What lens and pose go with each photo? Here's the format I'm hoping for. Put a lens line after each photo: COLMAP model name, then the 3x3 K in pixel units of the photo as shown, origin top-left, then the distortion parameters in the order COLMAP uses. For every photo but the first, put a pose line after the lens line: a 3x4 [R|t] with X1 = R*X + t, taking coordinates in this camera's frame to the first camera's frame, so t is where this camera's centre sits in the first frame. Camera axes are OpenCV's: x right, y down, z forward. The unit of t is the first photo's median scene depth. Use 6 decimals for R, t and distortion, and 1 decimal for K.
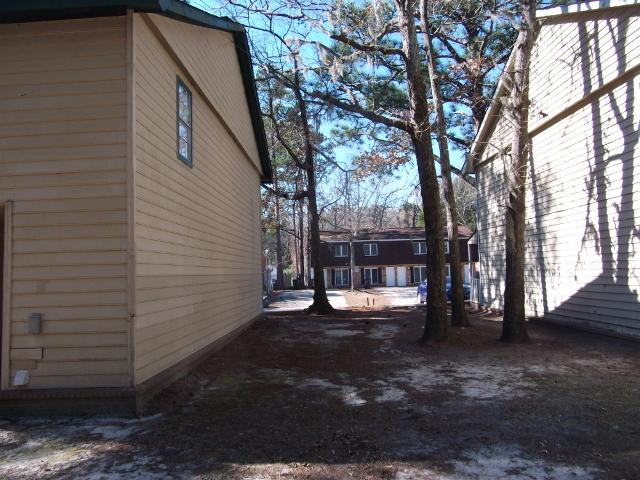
lens RADIAL K [[520.1, 0, 320.0], [0, 520.1, 240.0], [0, 0, 1]] dist [-0.012630, -0.004215]
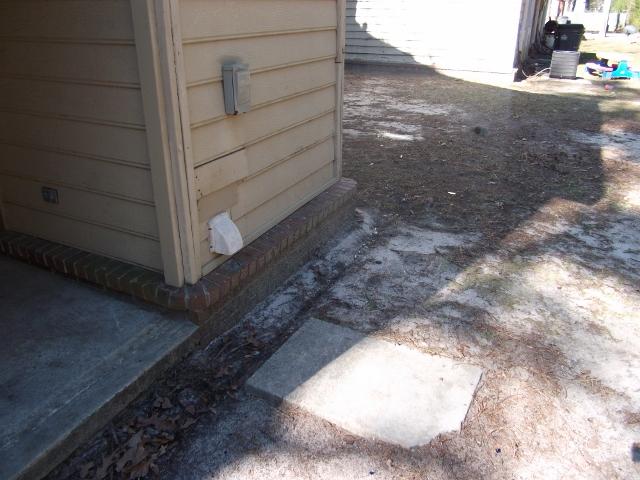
lens RADIAL K [[520.1, 0, 320.0], [0, 520.1, 240.0], [0, 0, 1]] dist [-0.012630, -0.004215]
pose [[0.404582, -0.351013, 0.844454, -1.188616], [-0.080314, 0.906198, 0.415157, 0.140184], [-0.910968, -0.235787, 0.338440, 1.085168]]
